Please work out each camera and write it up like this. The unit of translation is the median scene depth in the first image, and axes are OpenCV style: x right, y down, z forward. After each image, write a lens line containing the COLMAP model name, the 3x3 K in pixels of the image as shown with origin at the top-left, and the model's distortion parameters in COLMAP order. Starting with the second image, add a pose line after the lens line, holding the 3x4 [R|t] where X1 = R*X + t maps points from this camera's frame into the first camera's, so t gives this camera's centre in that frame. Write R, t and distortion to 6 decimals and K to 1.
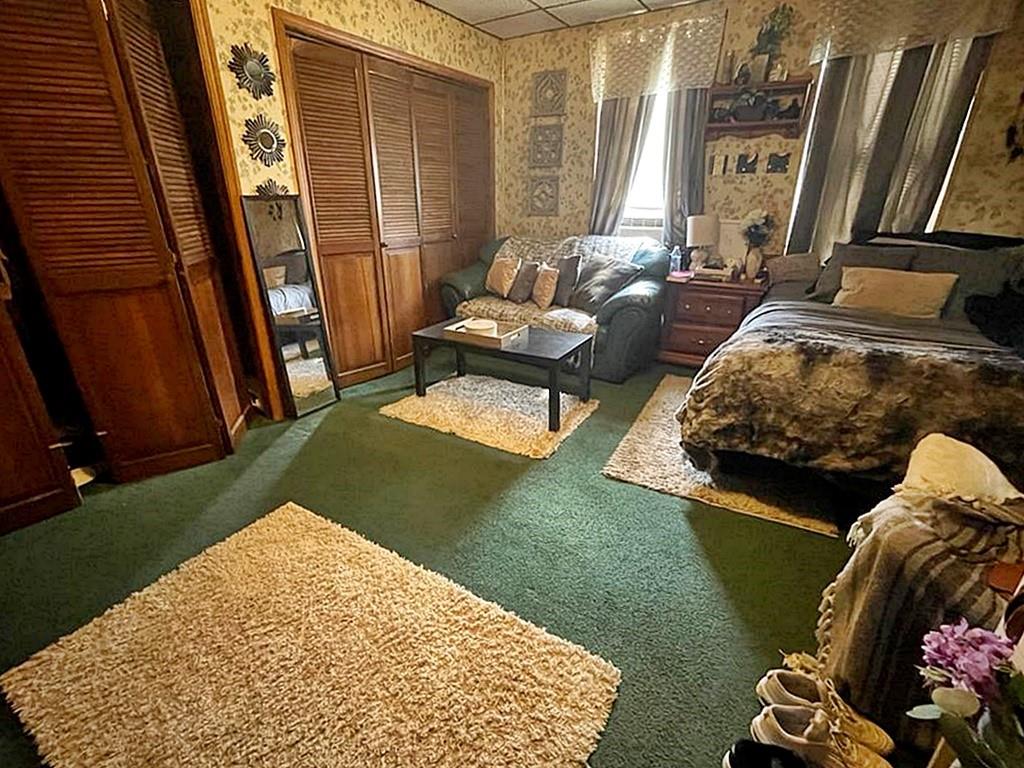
lens RADIAL K [[482.8, 0, 512.1], [0, 482.8, 387.6], [0, 0, 1]] dist [0.004851, 0.001879]
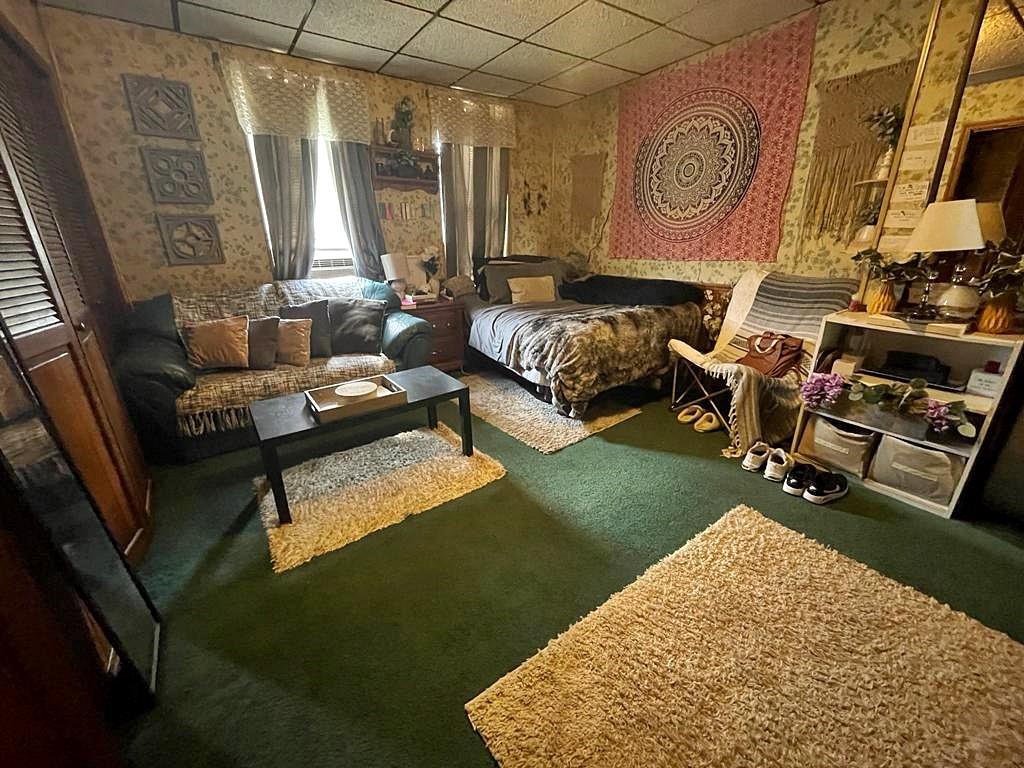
lens RADIAL K [[419.1, 0, 511.9], [0, 419.1, 385.3], [0, 0, 1]] dist [0.001569, 0.000263]
pose [[0.371682, -0.318435, 0.872039, -0.581970], [0.357578, 0.915964, 0.182067, -0.169288], [-0.856733, 0.244151, 0.454312, 0.435029]]
